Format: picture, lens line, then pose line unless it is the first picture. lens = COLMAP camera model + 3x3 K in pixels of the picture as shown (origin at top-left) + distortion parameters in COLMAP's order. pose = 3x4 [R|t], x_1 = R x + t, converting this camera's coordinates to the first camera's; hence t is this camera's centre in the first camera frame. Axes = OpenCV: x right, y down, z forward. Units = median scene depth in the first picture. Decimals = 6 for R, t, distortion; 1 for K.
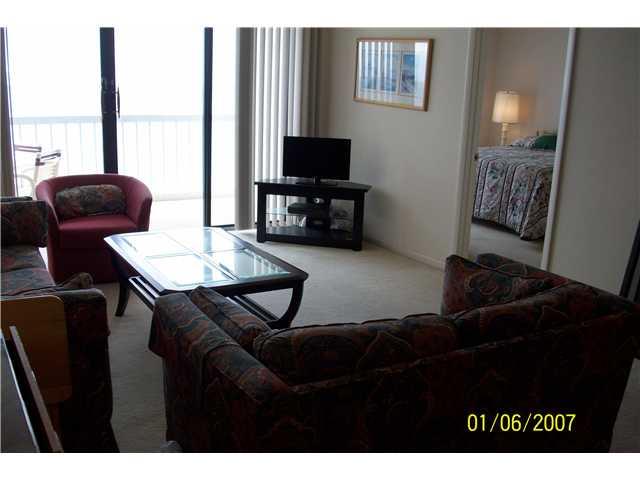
lens RADIAL K [[654.0, 0, 292.9], [0, 654.0, 260.1], [0, 0, 1]] dist [-0.154392, 0.102896]
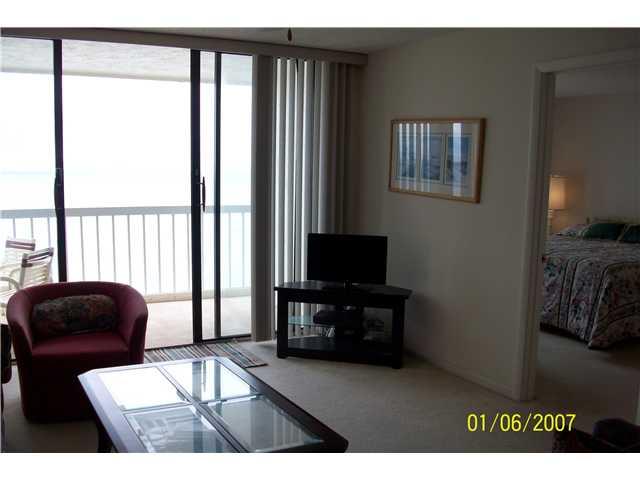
lens RADIAL K [[654.0, 0, 292.9], [0, 654.0, 260.1], [0, 0, 1]] dist [-0.154392, 0.102896]
pose [[0.999462, -0.010085, -0.031209, -0.006932], [0.006102, 0.992116, -0.125177, -0.046386], [0.032225, 0.124919, 0.991643, 0.146759]]
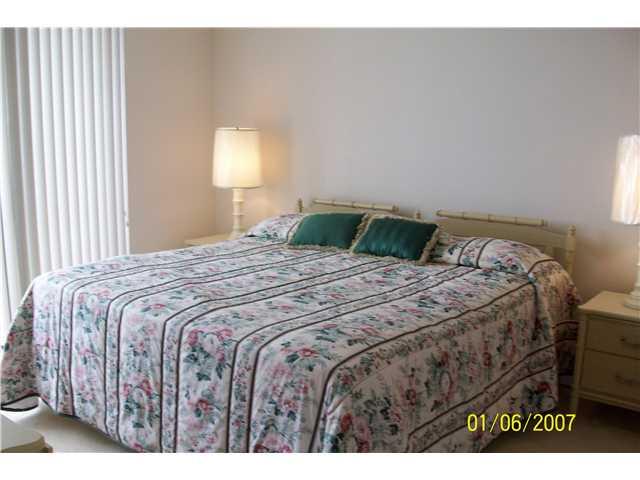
lens RADIAL K [[654.0, 0, 292.9], [0, 654.0, 260.1], [0, 0, 1]] dist [-0.154392, 0.102896]
pose [[0.933041, -0.090399, 0.348228, 0.265019], [0.112550, 0.992677, -0.043870, -0.183412], [-0.341712, 0.080125, 0.936383, 0.711597]]
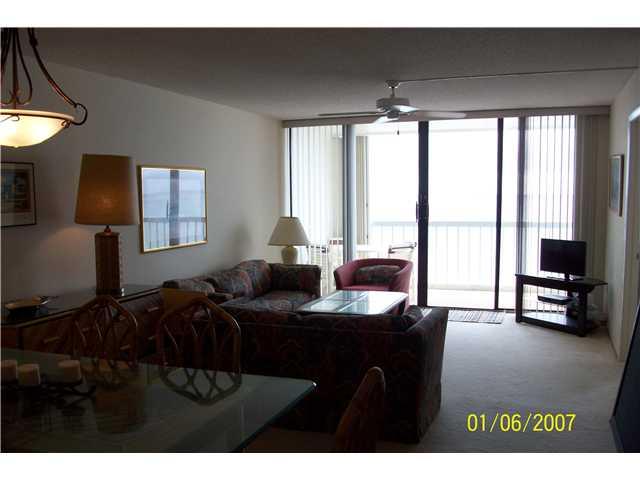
lens RADIAL K [[654.0, 0, 292.9], [0, 654.0, 260.1], [0, 0, 1]] dist [-0.154392, 0.102896]
pose [[0.647652, 0.042306, -0.760761, 0.585949], [-0.168992, 0.981565, -0.089281, 0.036603], [0.742960, 0.186385, 0.642862, -0.117902]]
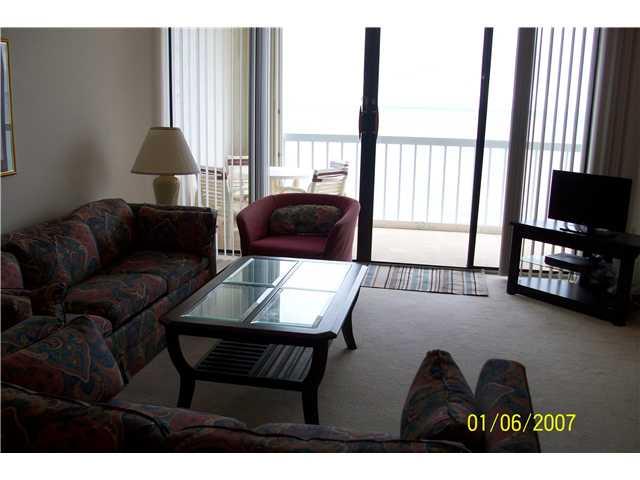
lens RADIAL K [[654.0, 0, 292.9], [0, 654.0, 260.1], [0, 0, 1]] dist [-0.154392, 0.102896]
pose [[0.760479, 0.141624, -0.633730, 0.252335], [-0.165244, 0.986006, 0.022056, -0.041336], [0.627986, 0.087947, 0.773239, 0.179334]]
